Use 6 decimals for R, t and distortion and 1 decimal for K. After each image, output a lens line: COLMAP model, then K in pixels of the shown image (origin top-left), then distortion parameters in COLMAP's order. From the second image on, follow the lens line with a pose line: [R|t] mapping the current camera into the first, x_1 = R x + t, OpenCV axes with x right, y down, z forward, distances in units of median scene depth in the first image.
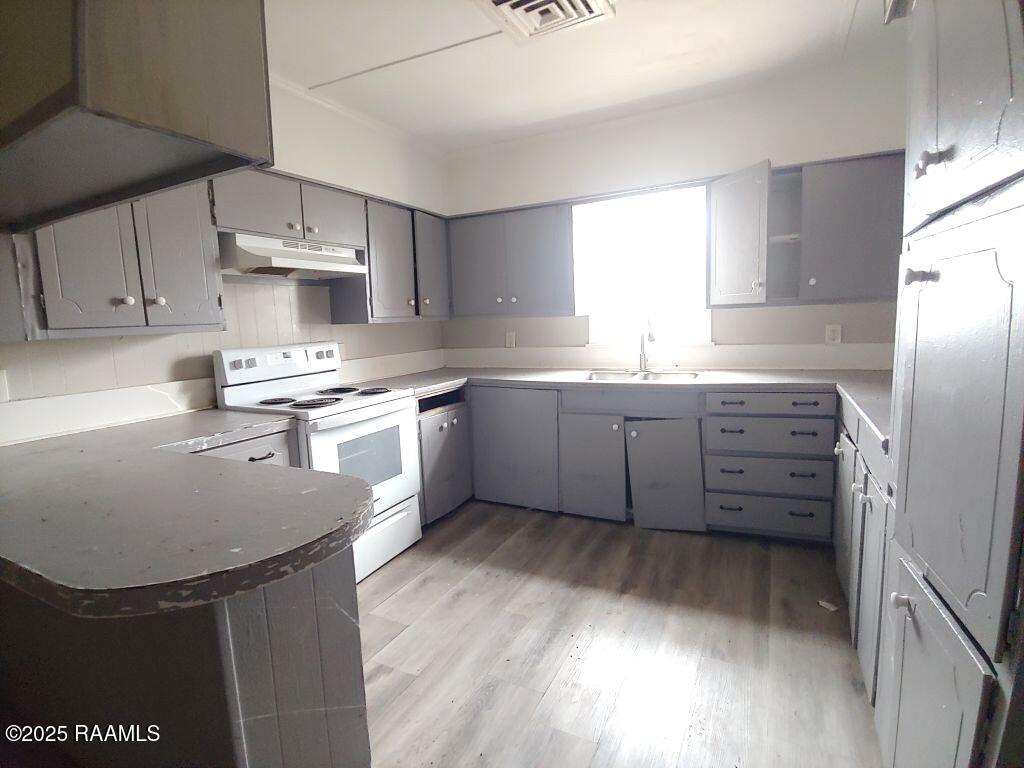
lens RADIAL K [[518.0, 0, 510.1], [0, 518.0, 385.2], [0, 0, 1]] dist [-0.005865, -0.001367]
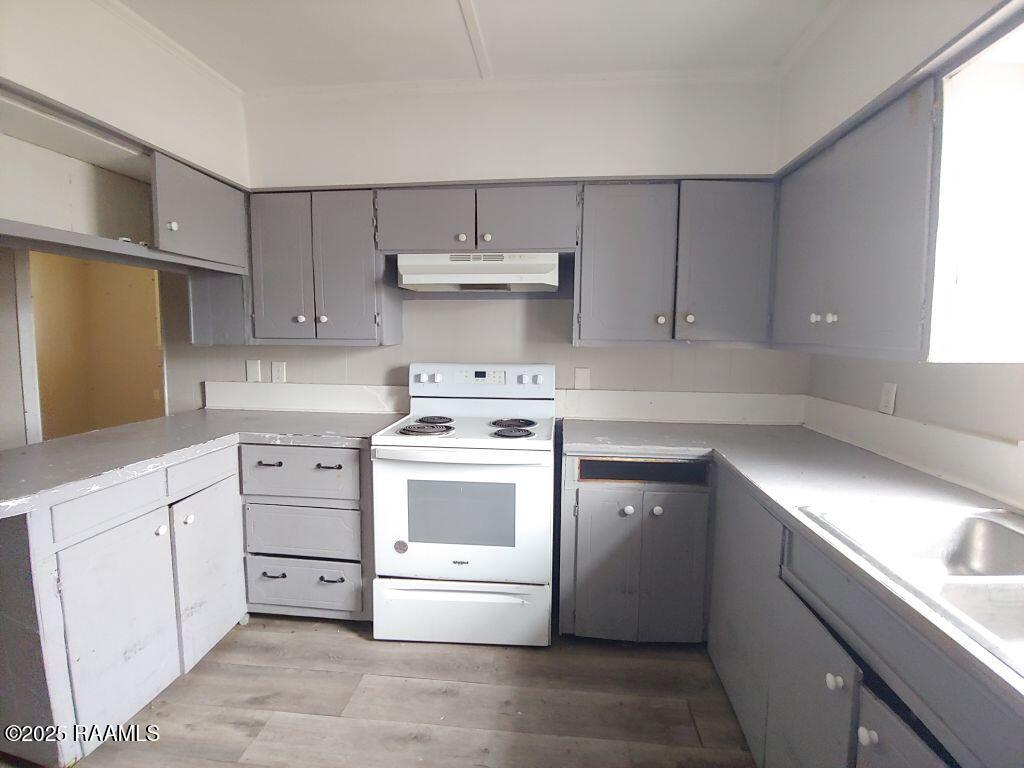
lens RADIAL K [[518.0, 0, 510.1], [0, 518.0, 385.2], [0, 0, 1]] dist [-0.005865, -0.001367]
pose [[0.358151, 0.137219, -0.923525, 0.472086], [-0.144369, 0.985384, 0.090423, -0.135202], [0.922435, 0.100943, 0.372726, 0.715152]]
